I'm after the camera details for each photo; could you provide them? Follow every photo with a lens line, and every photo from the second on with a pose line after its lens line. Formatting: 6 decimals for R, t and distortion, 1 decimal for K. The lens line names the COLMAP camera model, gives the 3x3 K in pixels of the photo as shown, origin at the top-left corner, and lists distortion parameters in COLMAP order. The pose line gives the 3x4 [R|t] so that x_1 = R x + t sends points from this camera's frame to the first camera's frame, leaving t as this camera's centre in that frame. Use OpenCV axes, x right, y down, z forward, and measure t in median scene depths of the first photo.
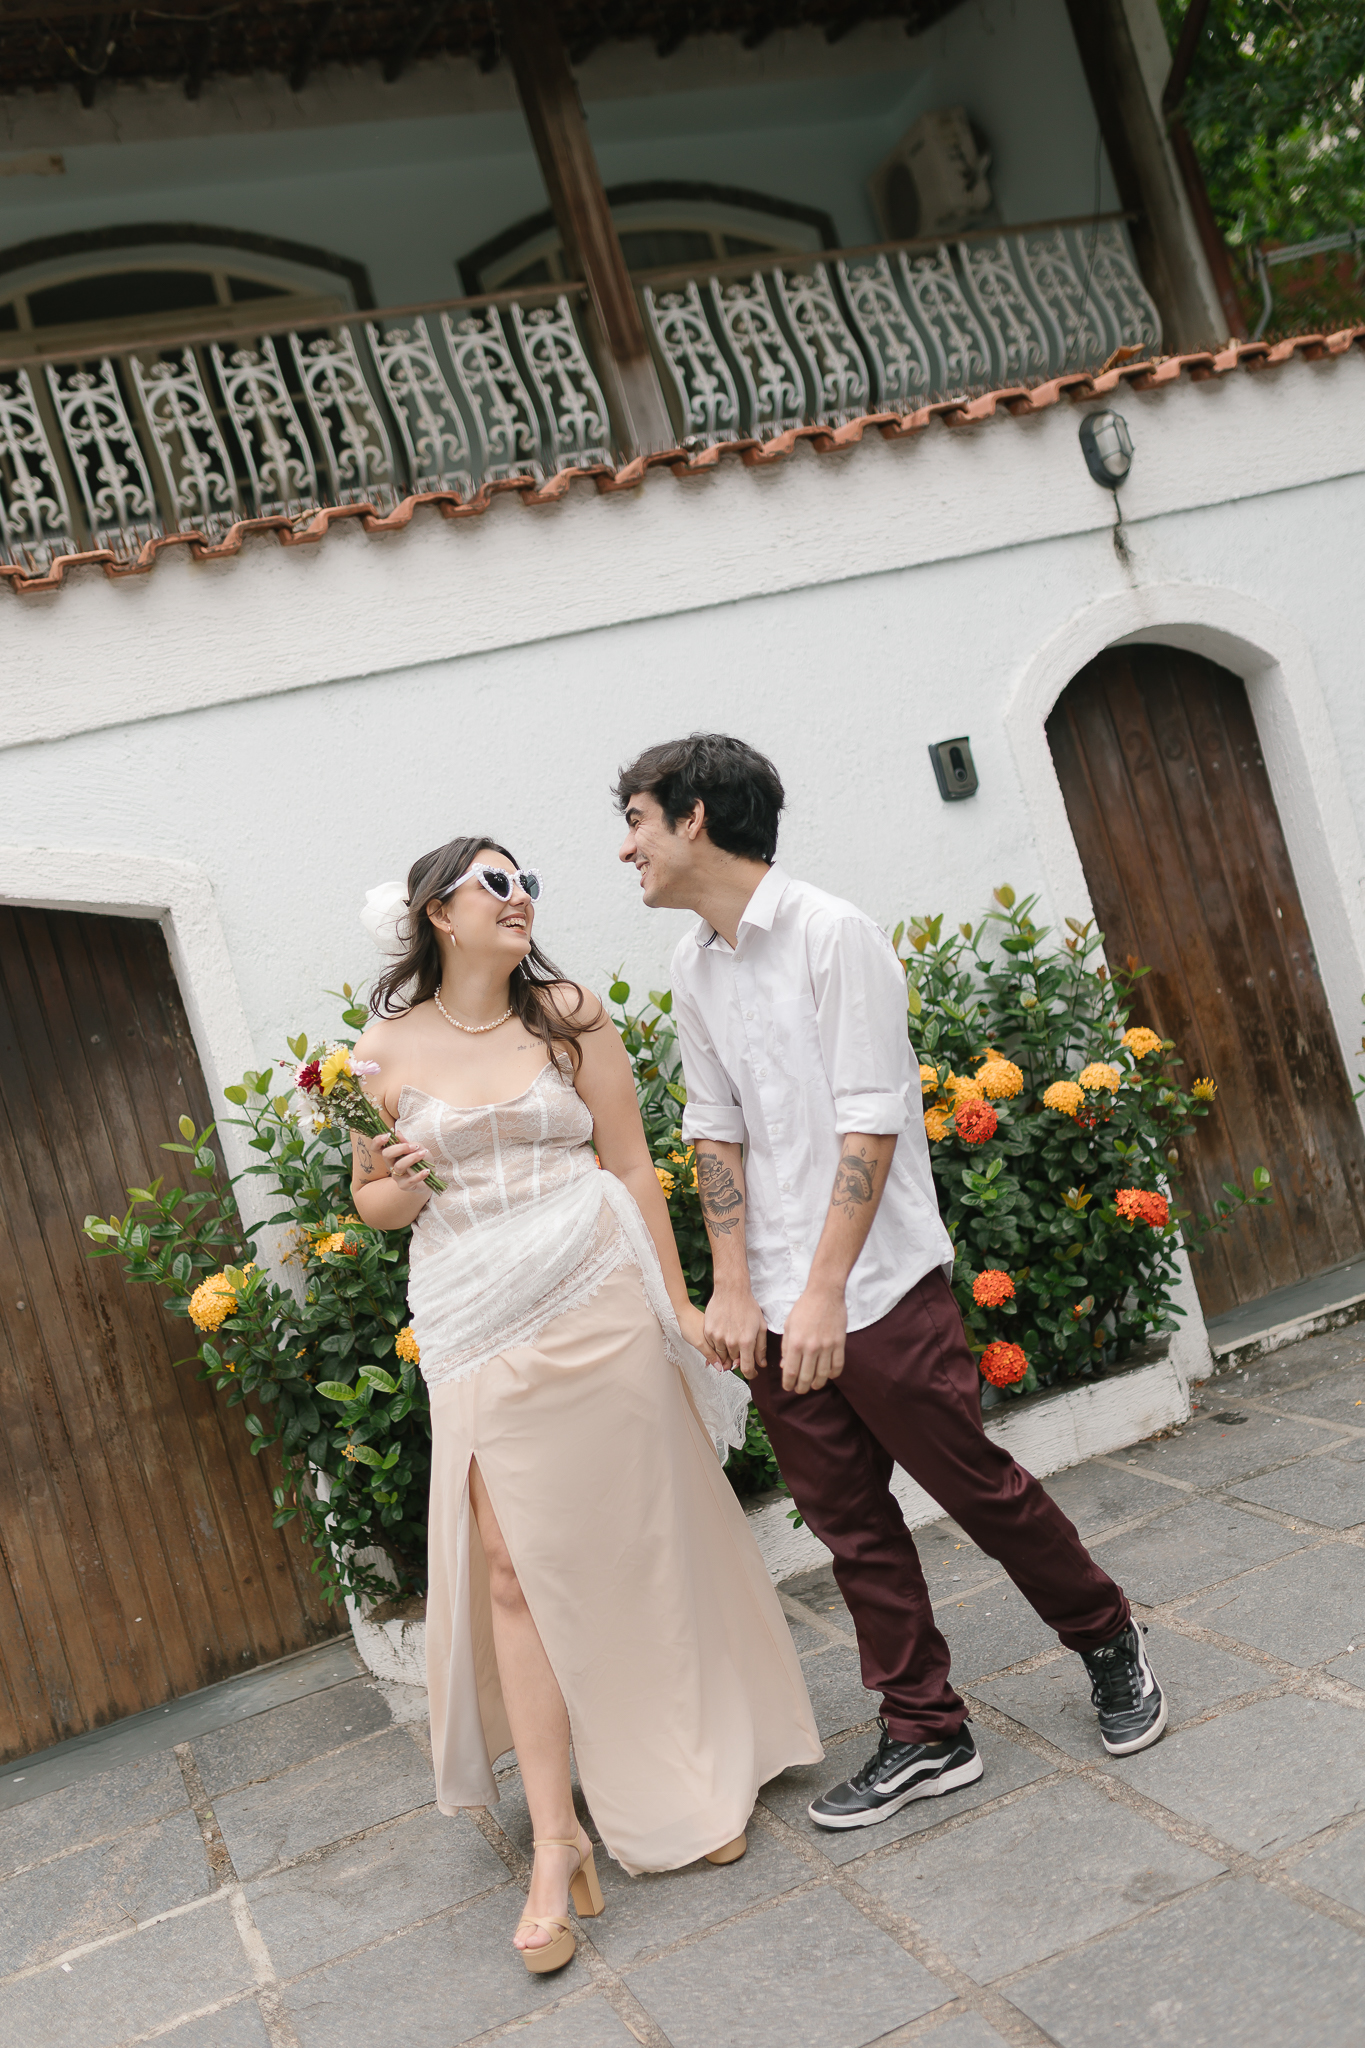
lens RADIAL K [[1952.9, 0, 697.7], [0, 1952.9, 1038.4], [0, 0, 1]] dist [0.002233, 0.000000]
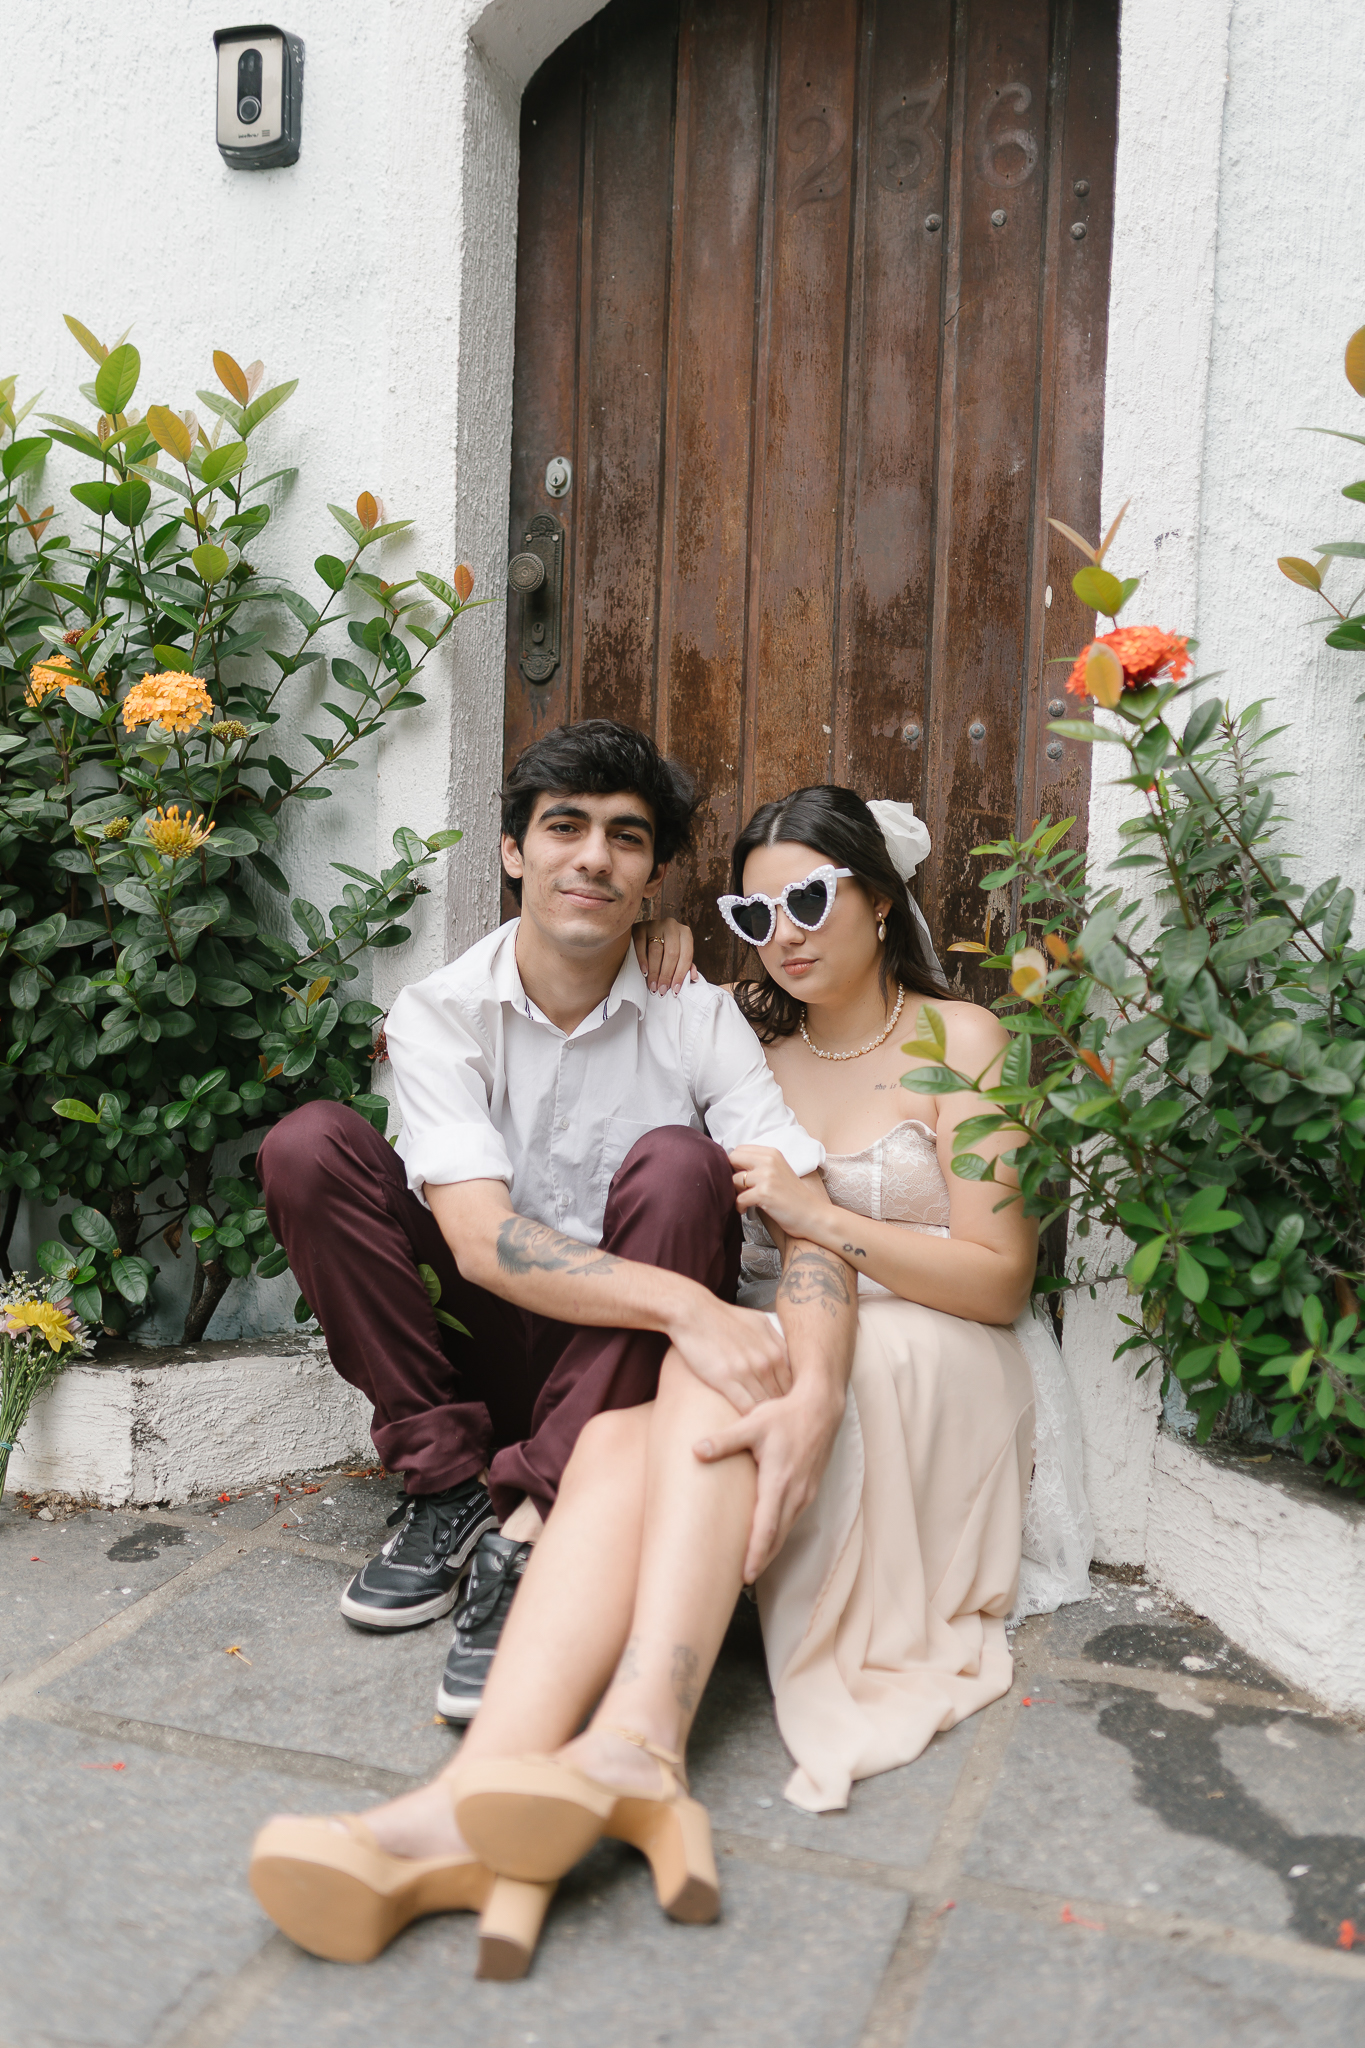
lens RADIAL K [[1952.9, 0, 678.3], [0, 1952.9, 1029.4], [0, 0, 1]] dist [0.002233, 0.000000]
pose [[0.736230, 0.331693, -0.589869, 0.584263], [-0.255944, 0.943377, 0.211026, -0.050153], [0.626465, -0.004390, 0.779437, 0.698436]]
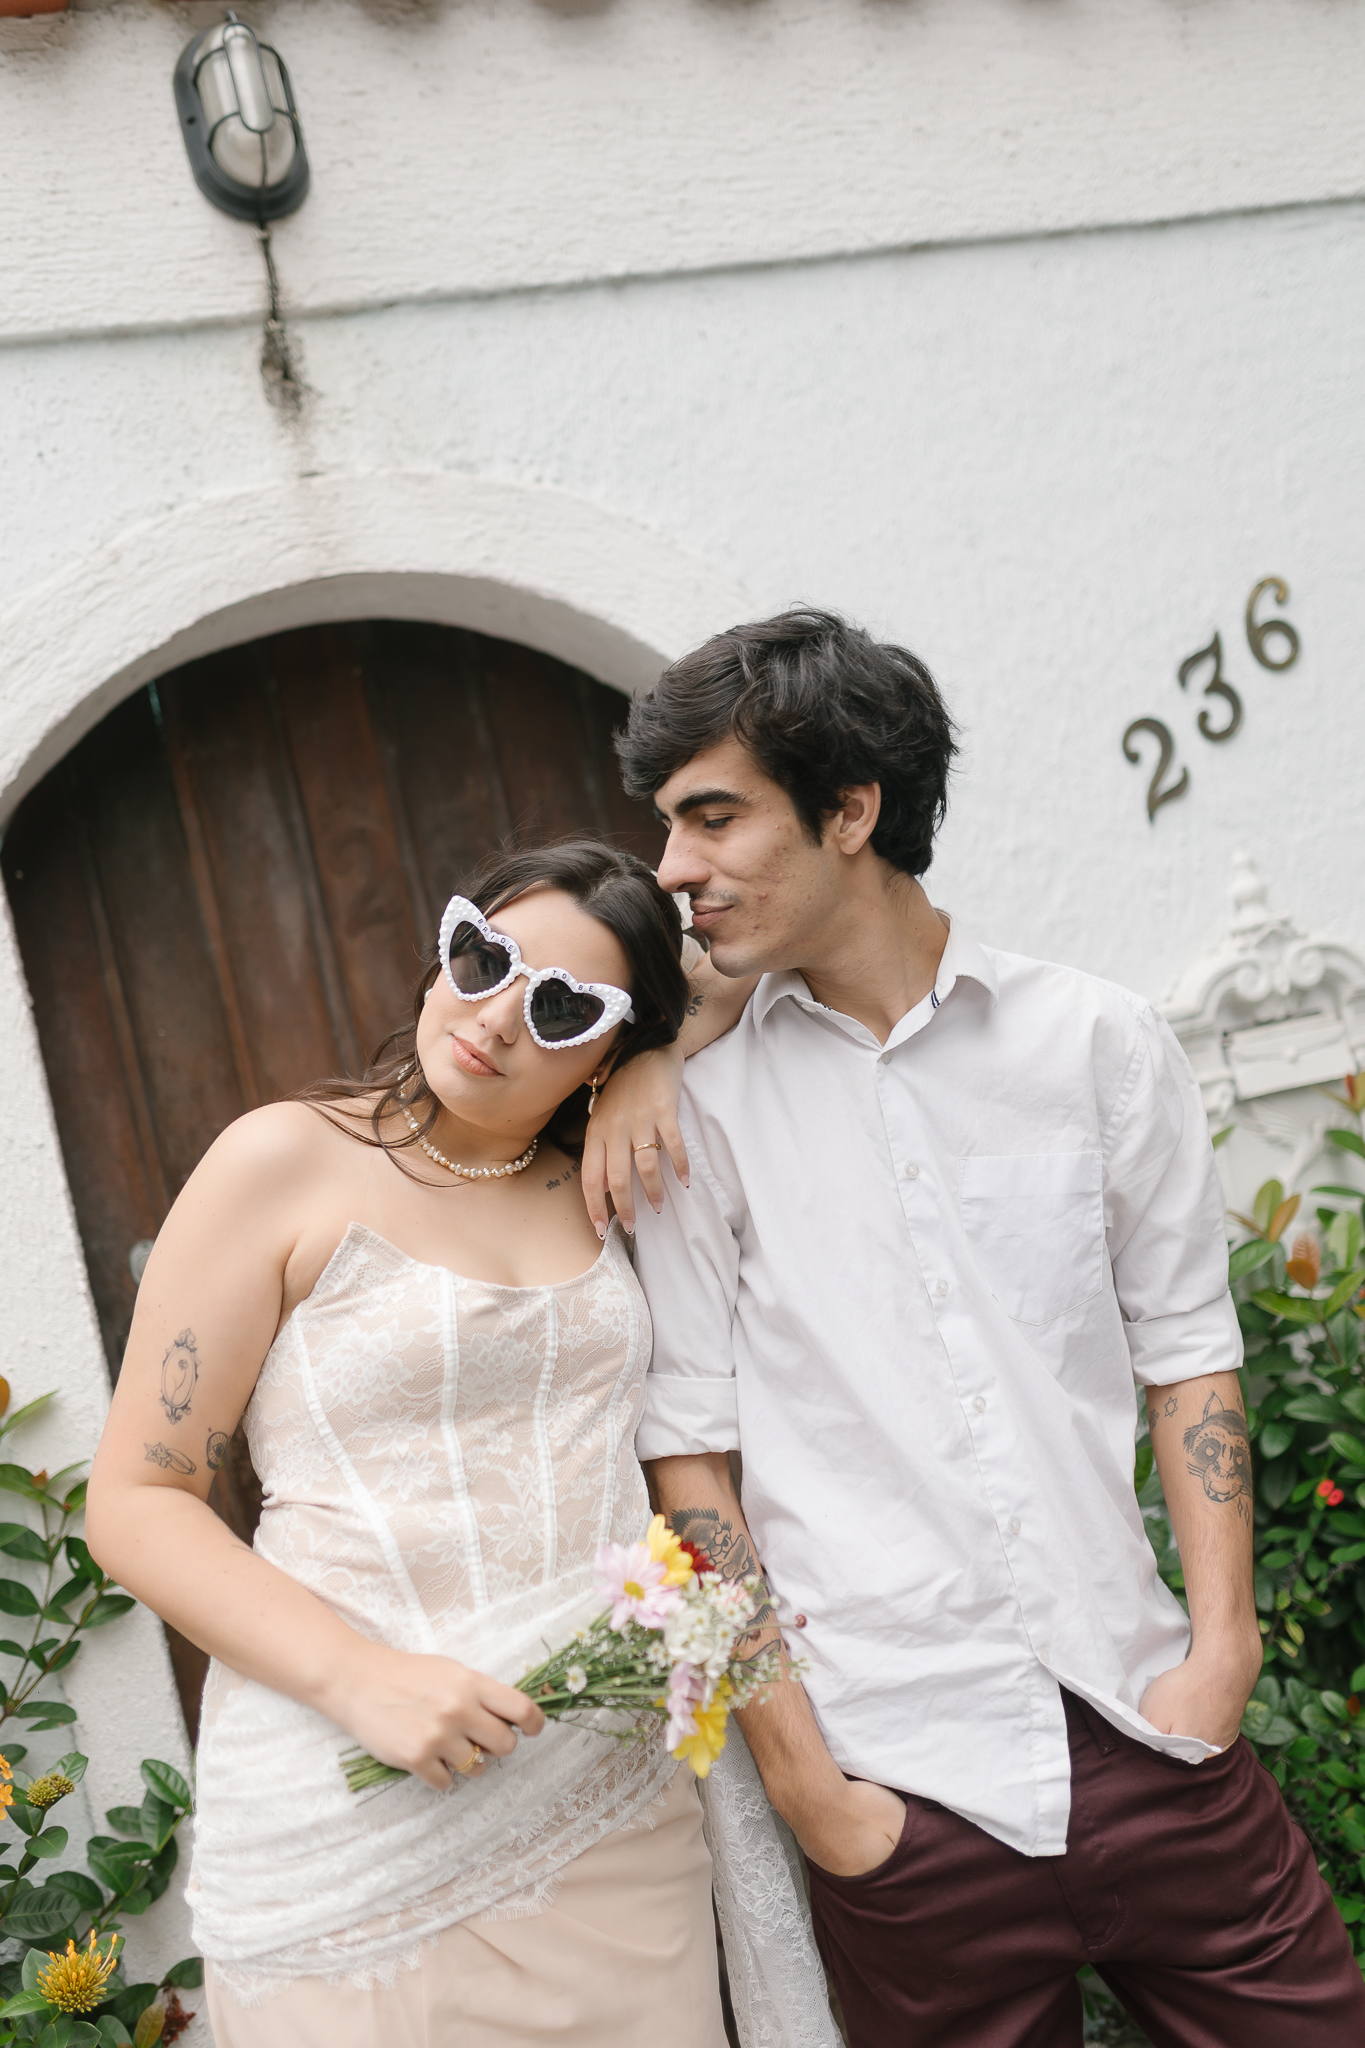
lens RADIAL K [[1952.9, 0, 677.5], [0, 1952.9, 1023.5], [0, 0, 1]] dist [0.002233, 0.000000]
pose [[0.995675, 0.066756, -0.064614, 0.354369], [-0.066332, 0.997760, 0.008678, -0.136614], [0.065048, -0.004355, 0.997873, 0.647472]]
